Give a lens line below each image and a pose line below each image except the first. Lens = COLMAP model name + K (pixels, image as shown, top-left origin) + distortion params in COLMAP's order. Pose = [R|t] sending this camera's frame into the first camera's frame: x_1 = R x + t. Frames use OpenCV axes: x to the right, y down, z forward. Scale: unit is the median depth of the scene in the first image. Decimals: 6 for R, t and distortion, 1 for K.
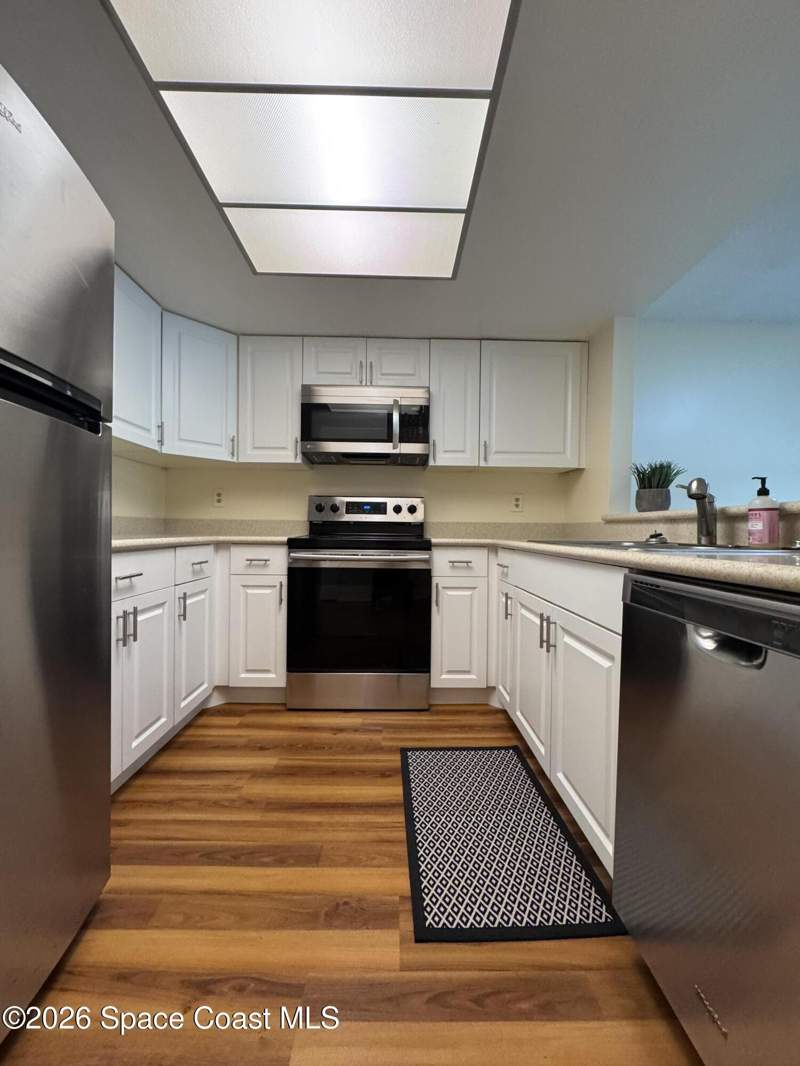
lens RADIAL K [[422.8, 0, 401.3], [0, 422.8, 532.2], [0, 0, 1]] dist [-0.002030, -0.000078]
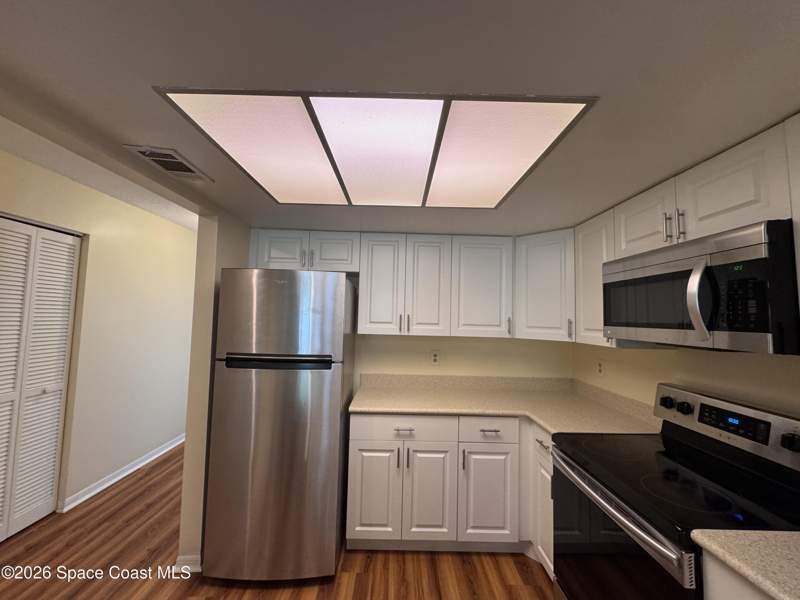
lens RADIAL K [[317.3, 0, 398.3], [0, 317.3, 298.7], [0, 0, 1]] dist [-0.002030, -0.000078]
pose [[-0.008963, -0.071306, -0.997414, 0.520296], [-0.032774, 0.996939, -0.070978, -0.246058], [0.999423, 0.032053, -0.011273, 0.665093]]
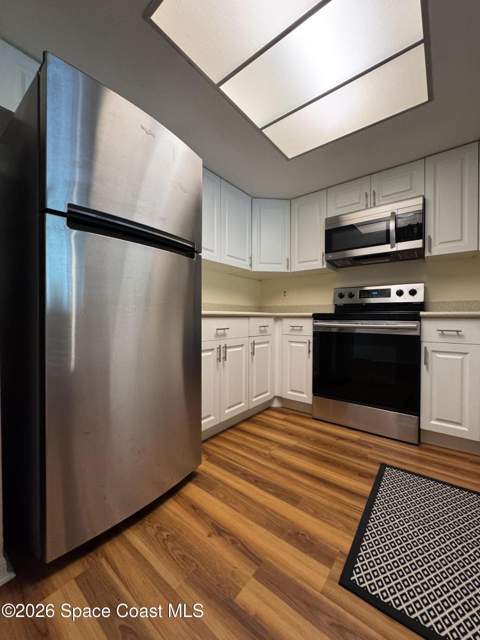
lens RADIAL K [[253.9, 0, 240.8], [0, 253.9, 319.5], [0, 0, 1]] dist [-0.002030, -0.000078]
pose [[0.771794, -0.002445, -0.635868, 0.149420], [0.000857, 0.999996, -0.002805, 0.042077], [0.635872, 0.001620, 0.771793, 0.064316]]
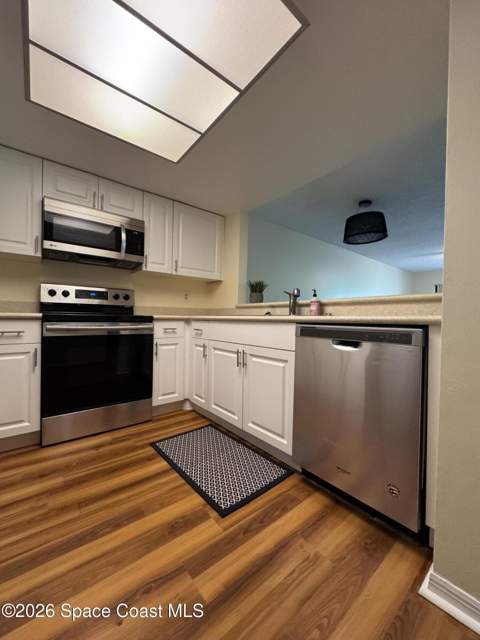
lens RADIAL K [[253.9, 0, 240.8], [0, 253.9, 319.5], [0, 0, 1]] dist [-0.002030, -0.000078]
pose [[0.785841, -0.004651, 0.618411, -0.286333], [0.000321, 0.999975, 0.007114, 0.026219], [-0.618429, -0.005392, 0.785822, 0.019871]]
